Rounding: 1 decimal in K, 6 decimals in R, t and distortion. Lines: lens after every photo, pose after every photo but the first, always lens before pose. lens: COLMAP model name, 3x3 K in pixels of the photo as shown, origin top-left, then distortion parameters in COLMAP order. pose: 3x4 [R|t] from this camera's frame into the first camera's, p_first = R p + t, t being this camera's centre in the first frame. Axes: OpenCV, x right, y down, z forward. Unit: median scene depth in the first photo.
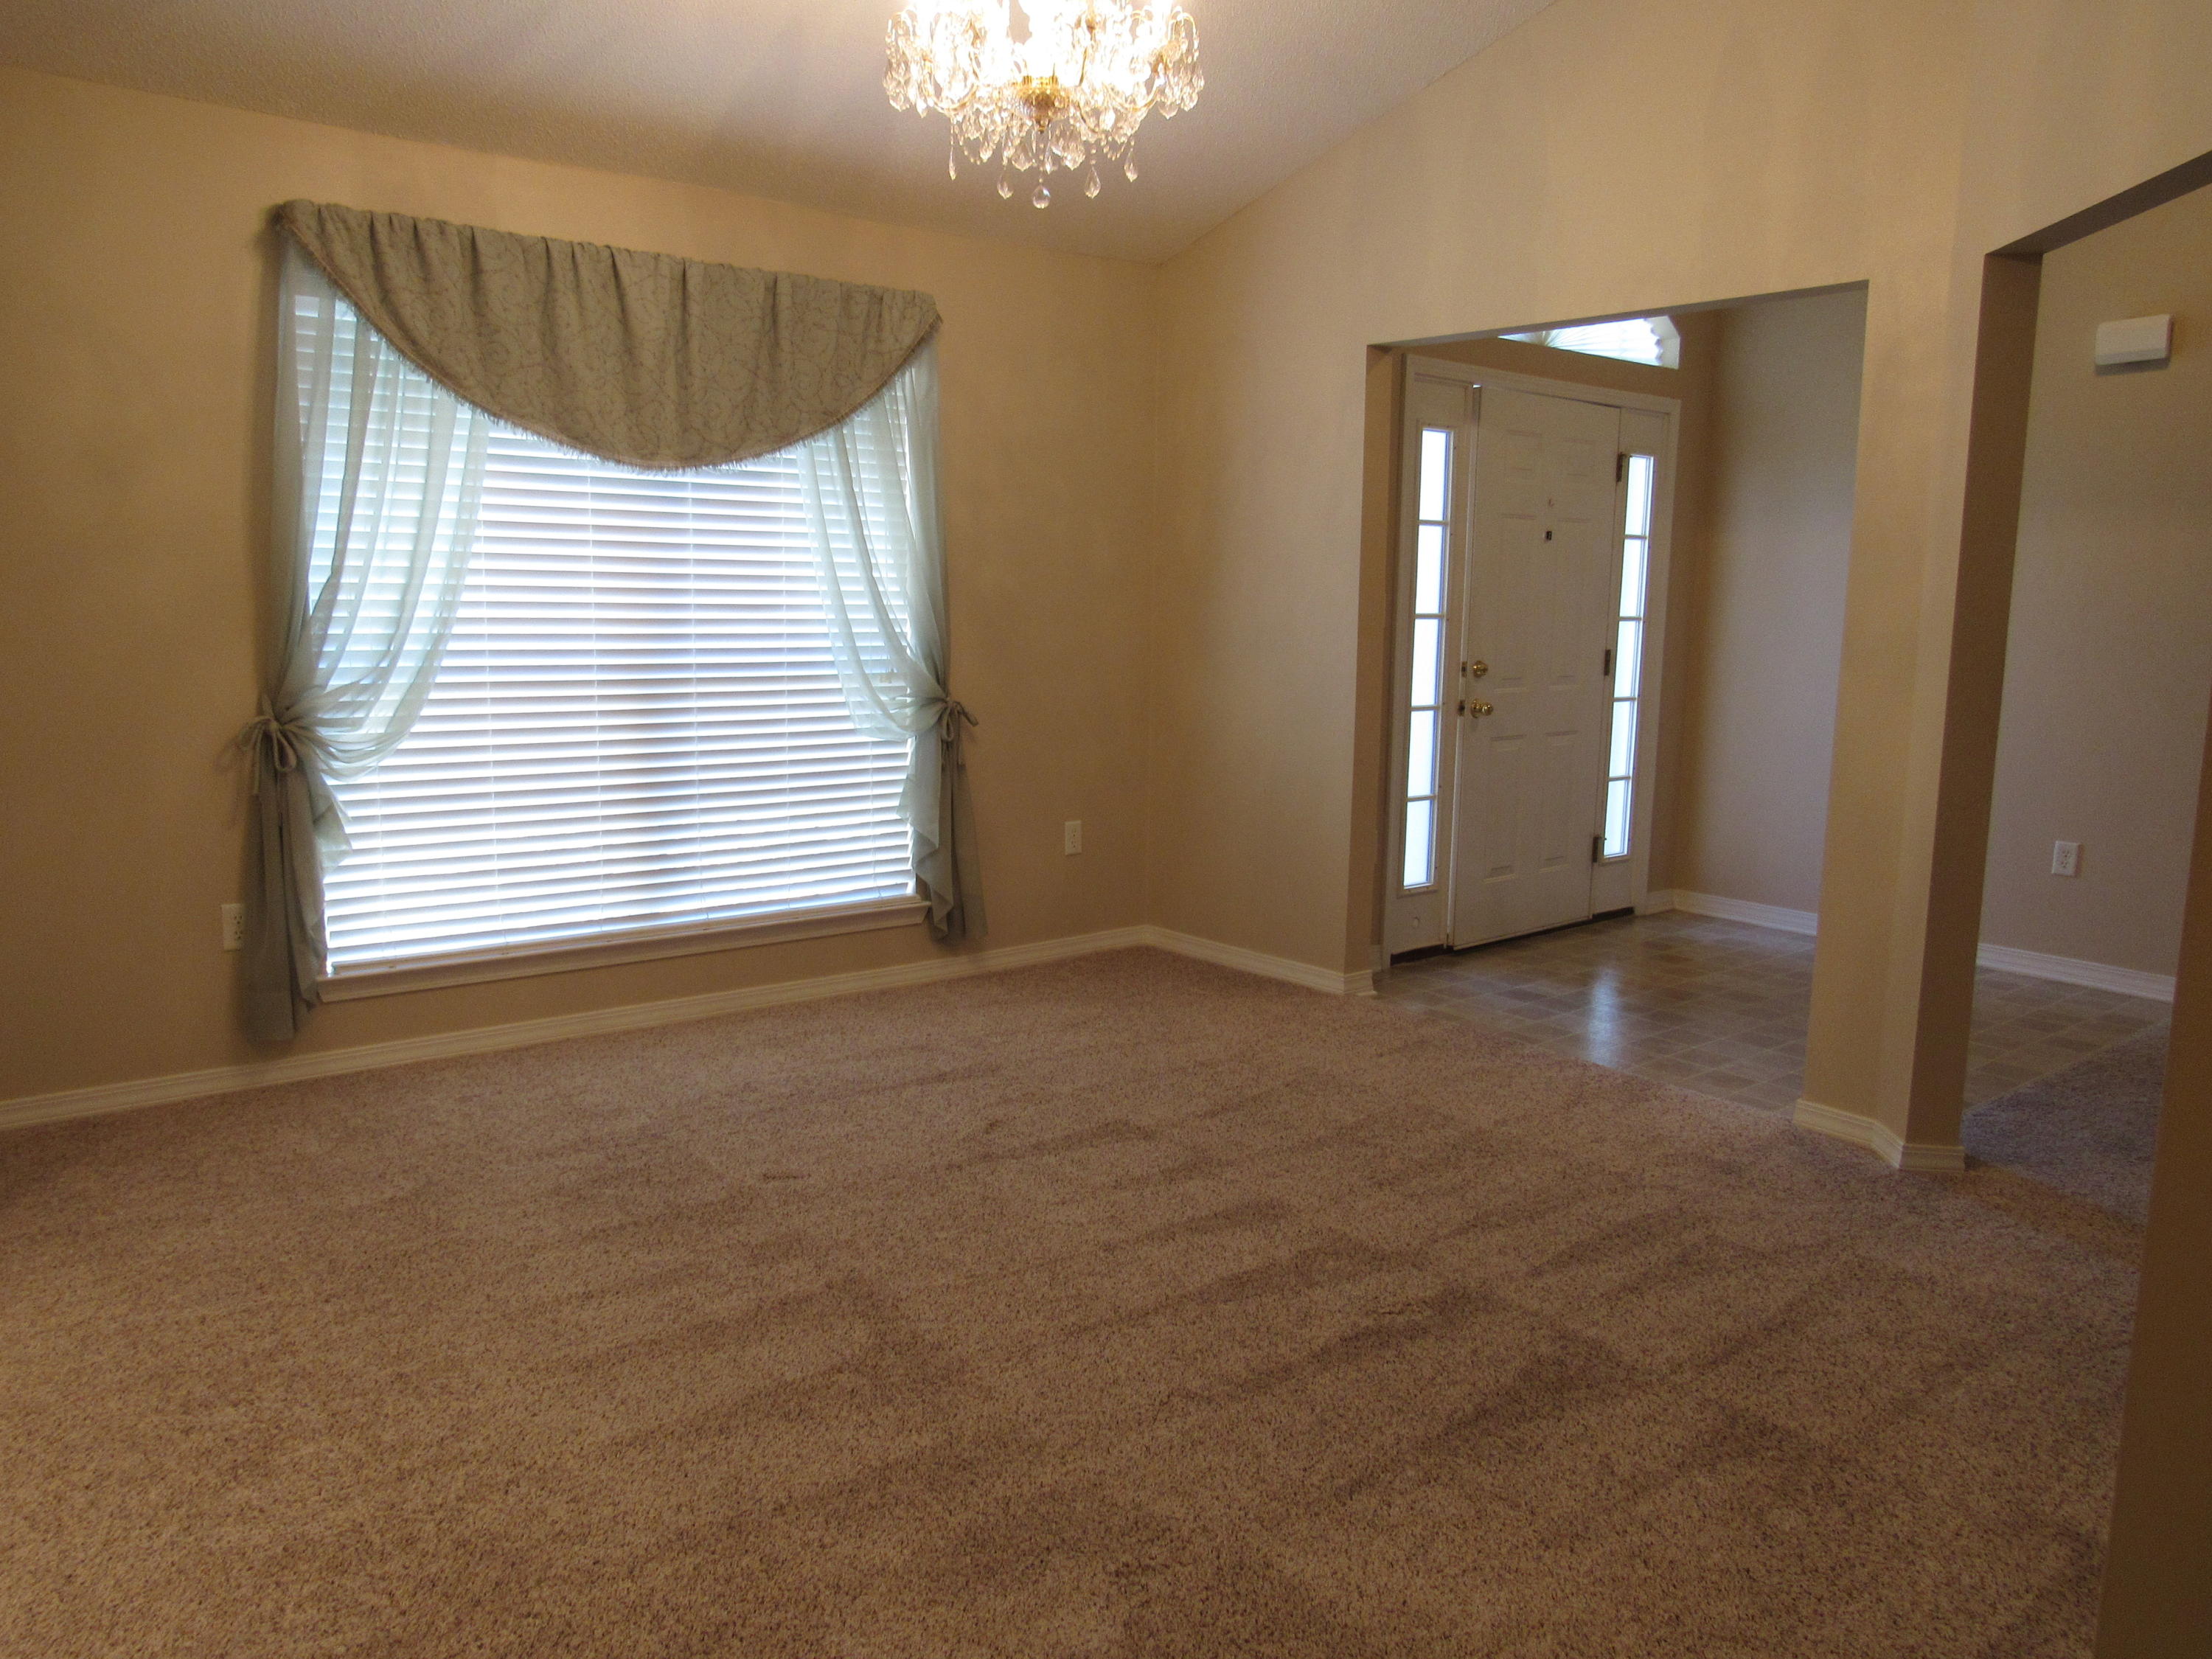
lens RADIAL K [[1594.5, 0, 1104.5], [0, 1594.5, 853.7], [0, 0, 1]] dist [-0.012626, -0.018171]
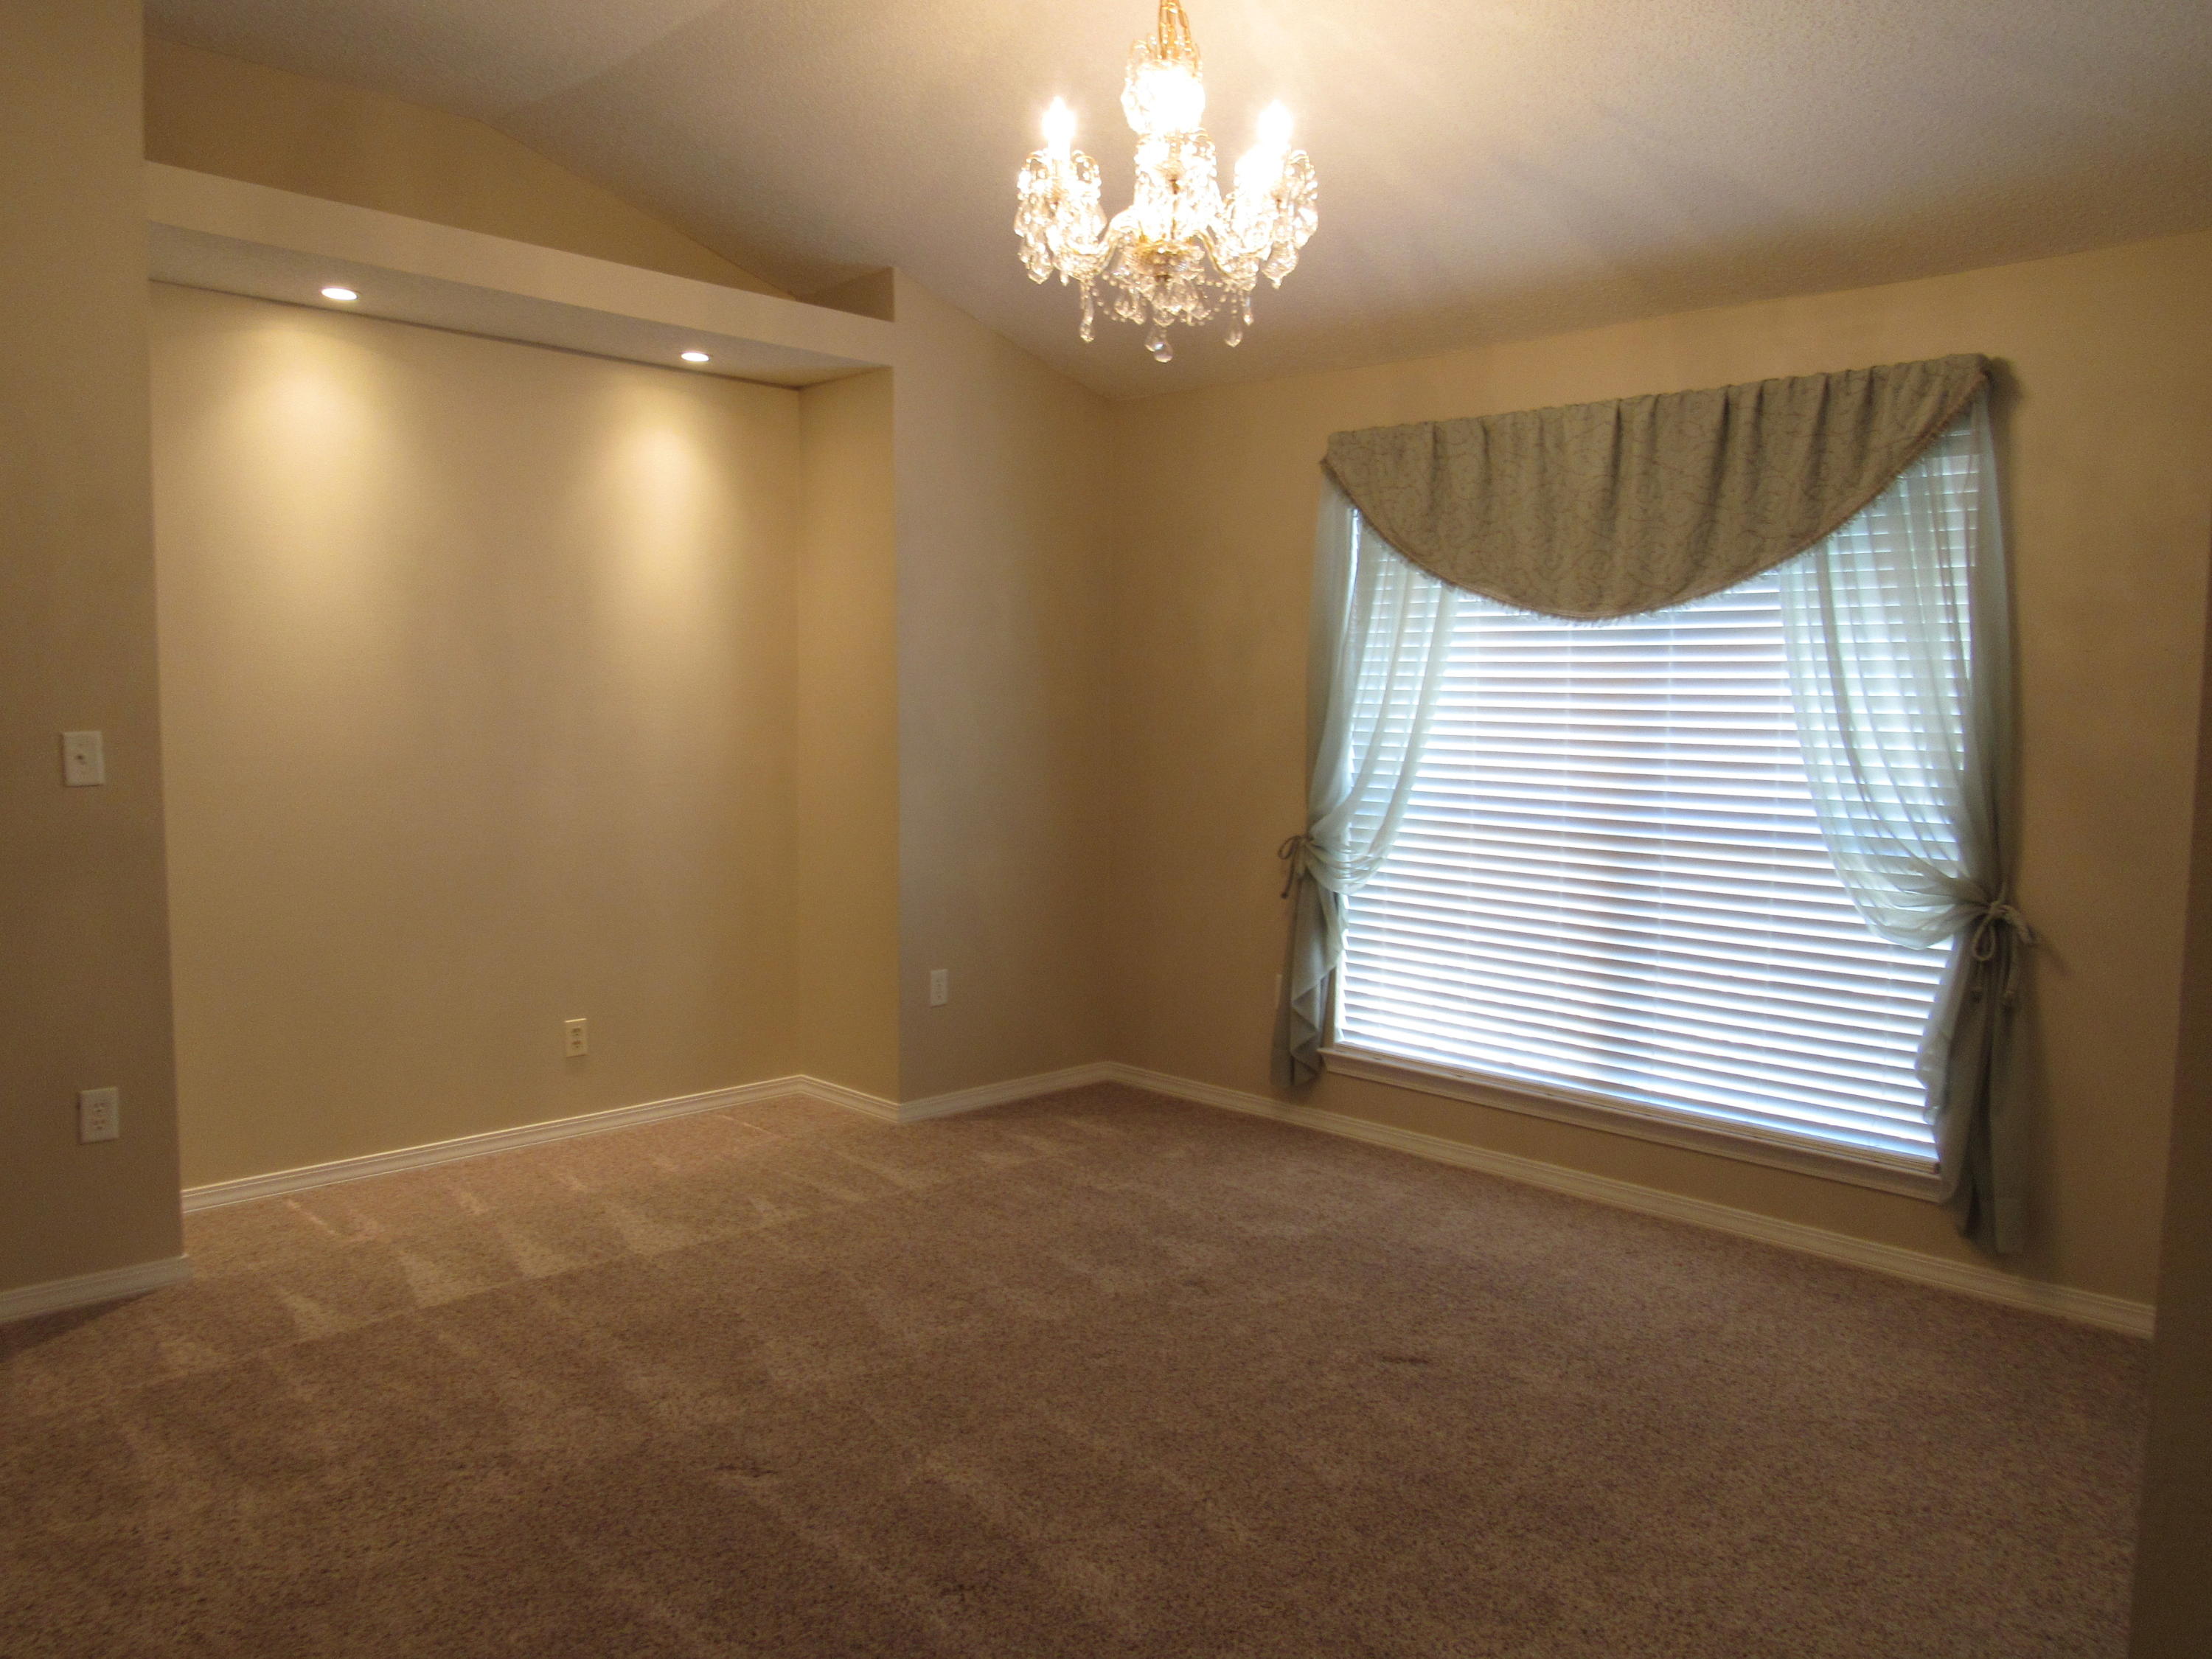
lens RADIAL K [[1594.5, 0, 1110.8], [0, 1594.5, 824.7], [0, 0, 1]] dist [-0.012626, -0.018171]
pose [[0.117002, 0.068168, -0.990789, 0.625568], [-0.168315, 0.984571, 0.047864, -0.111482], [0.978765, 0.161164, 0.126670, 0.586832]]
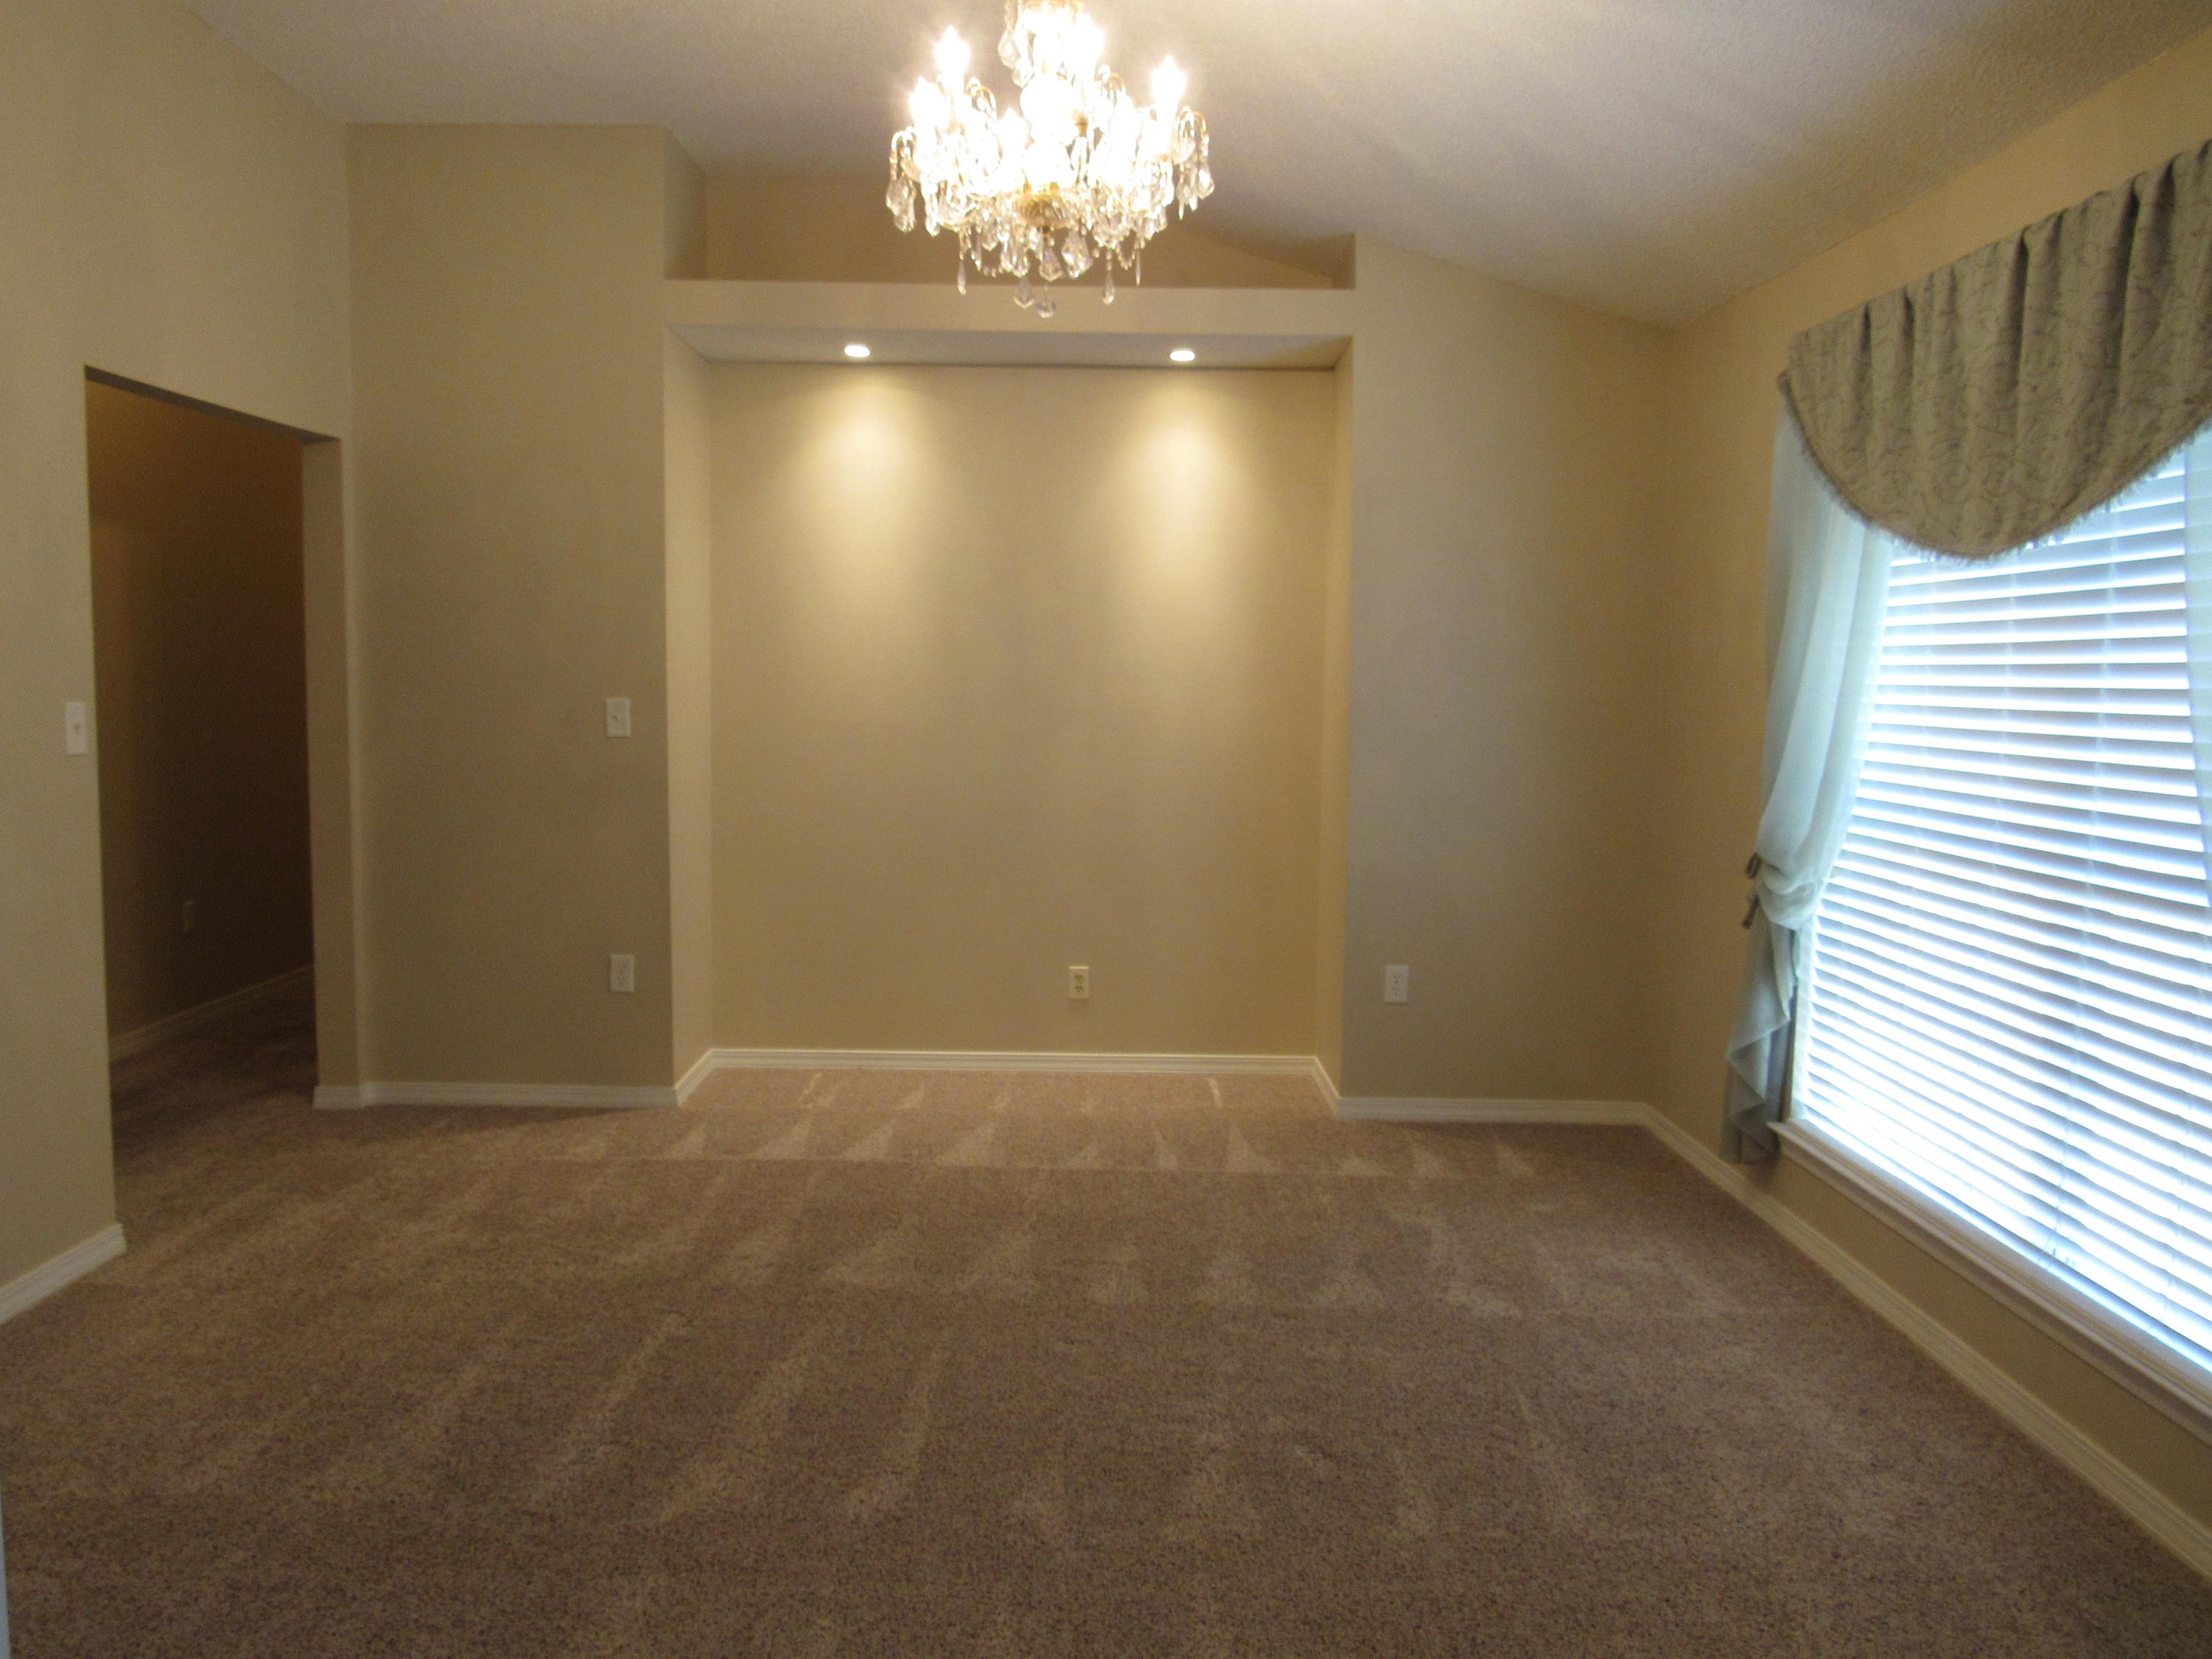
lens RADIAL K [[1594.5, 0, 1116.1], [0, 1594.5, 840.6], [0, 0, 1]] dist [-0.012626, -0.018171]
pose [[-0.622813, 0.055811, -0.780378, 0.451316], [-0.144904, 0.971966, 0.185160, -0.188175], [0.768835, 0.228400, -0.597266, 1.097949]]
